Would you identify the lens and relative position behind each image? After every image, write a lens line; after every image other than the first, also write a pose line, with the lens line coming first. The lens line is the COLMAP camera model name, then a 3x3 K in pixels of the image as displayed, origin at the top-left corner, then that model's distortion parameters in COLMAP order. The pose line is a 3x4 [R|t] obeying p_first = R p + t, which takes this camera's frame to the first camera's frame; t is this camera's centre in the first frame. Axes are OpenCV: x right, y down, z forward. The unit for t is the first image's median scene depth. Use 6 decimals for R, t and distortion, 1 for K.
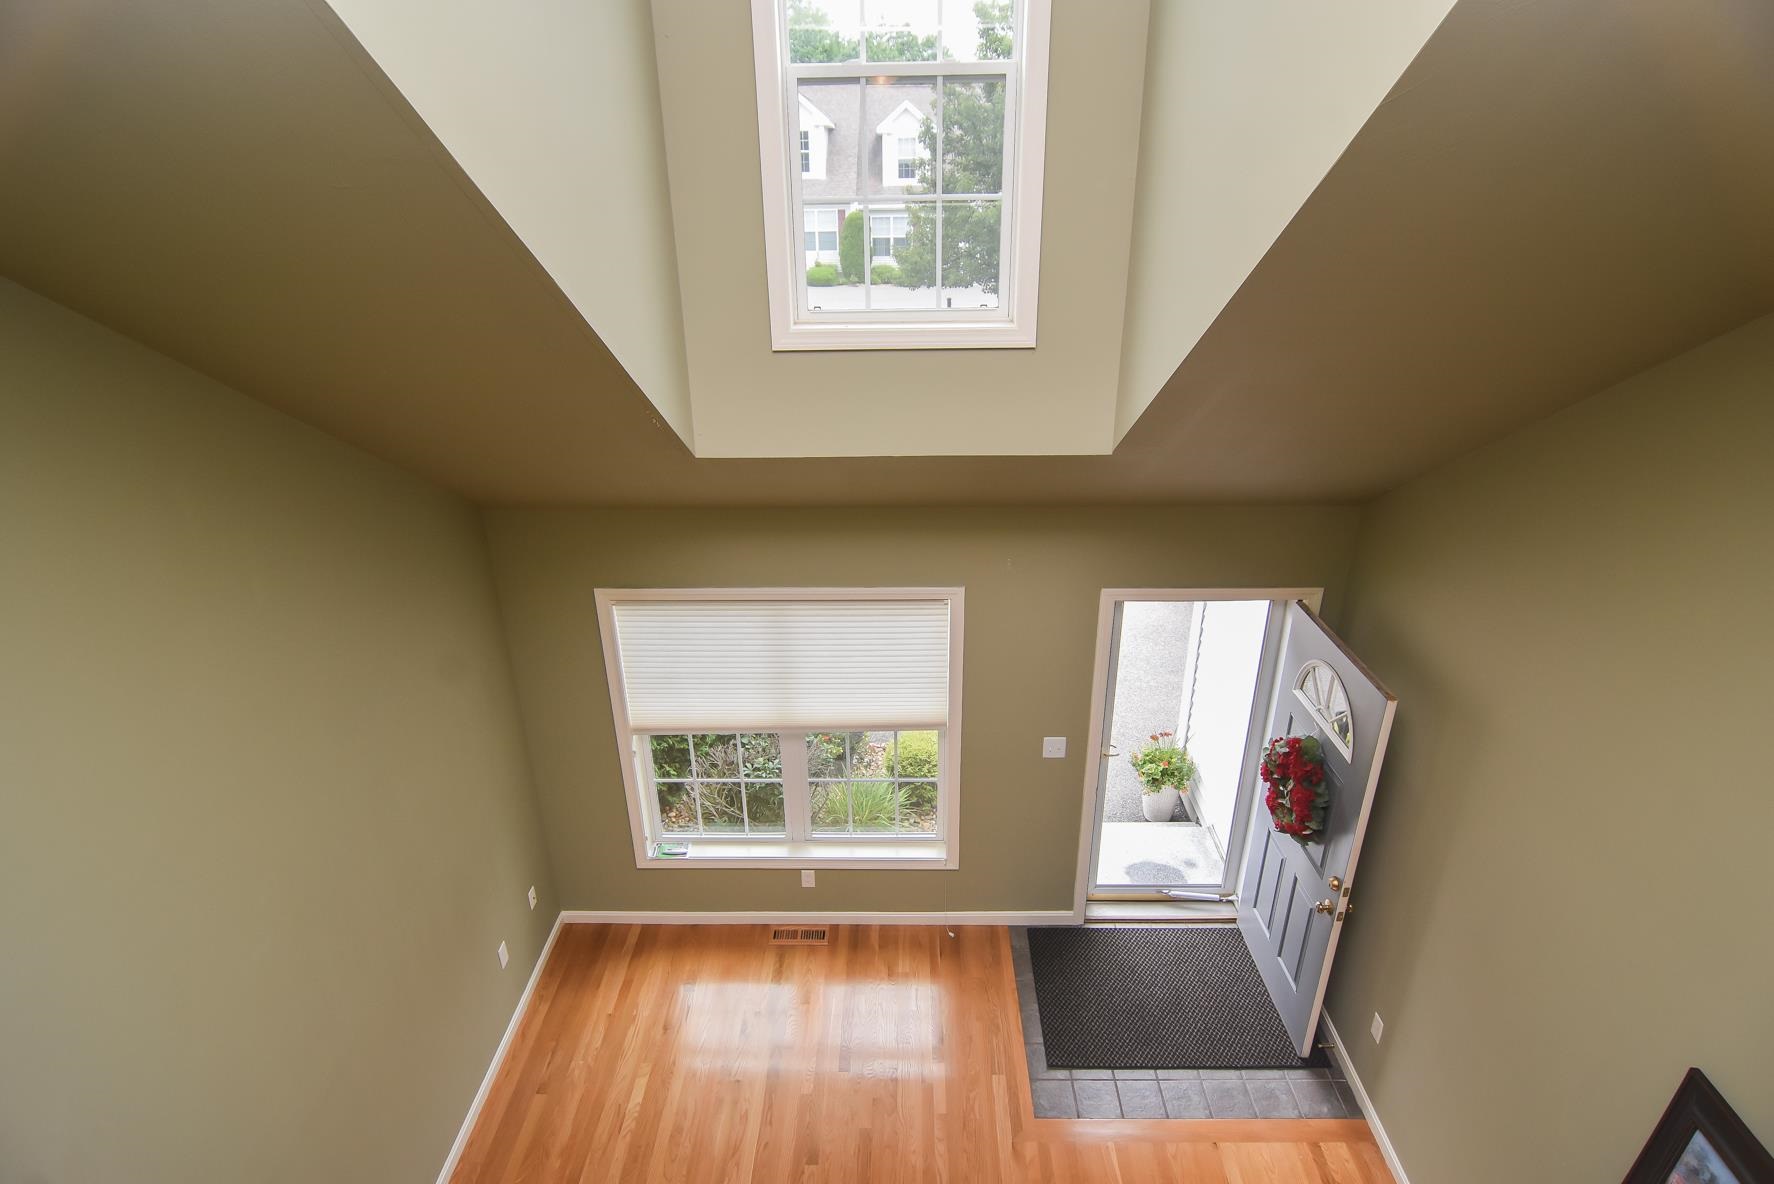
lens RADIAL K [[948.9, 0, 880.9], [0, 948.9, 582.2], [0, 0, 1]] dist [-0.014527, -0.001855]
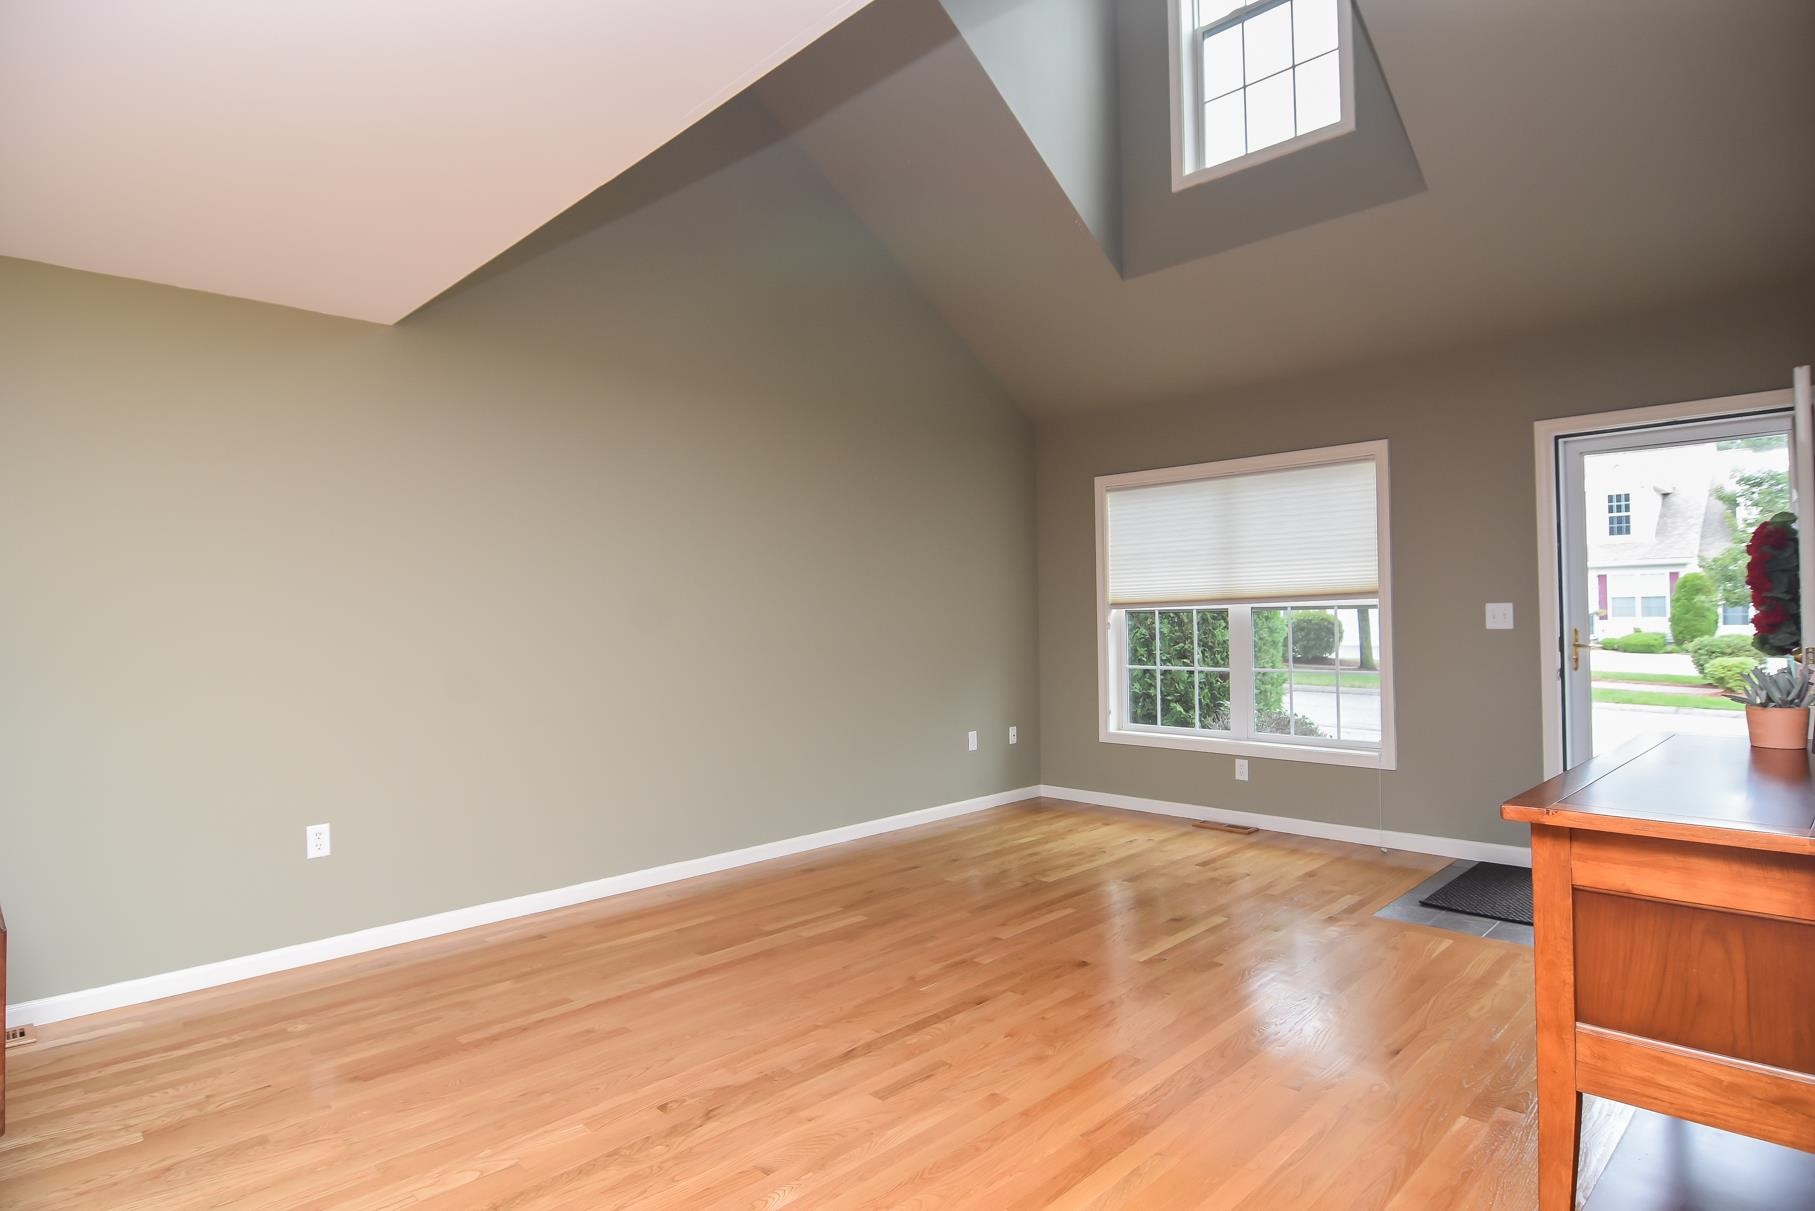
lens RADIAL K [[970.8, 0, 901.9], [0, 970.8, 597.6], [0, 0, 1]] dist [-0.014527, -0.001855]
pose [[0.719341, -0.011684, -0.694559, 0.390980], [-0.278853, 0.910905, -0.304127, 0.567655], [0.636230, 0.412451, 0.651993, 0.006619]]
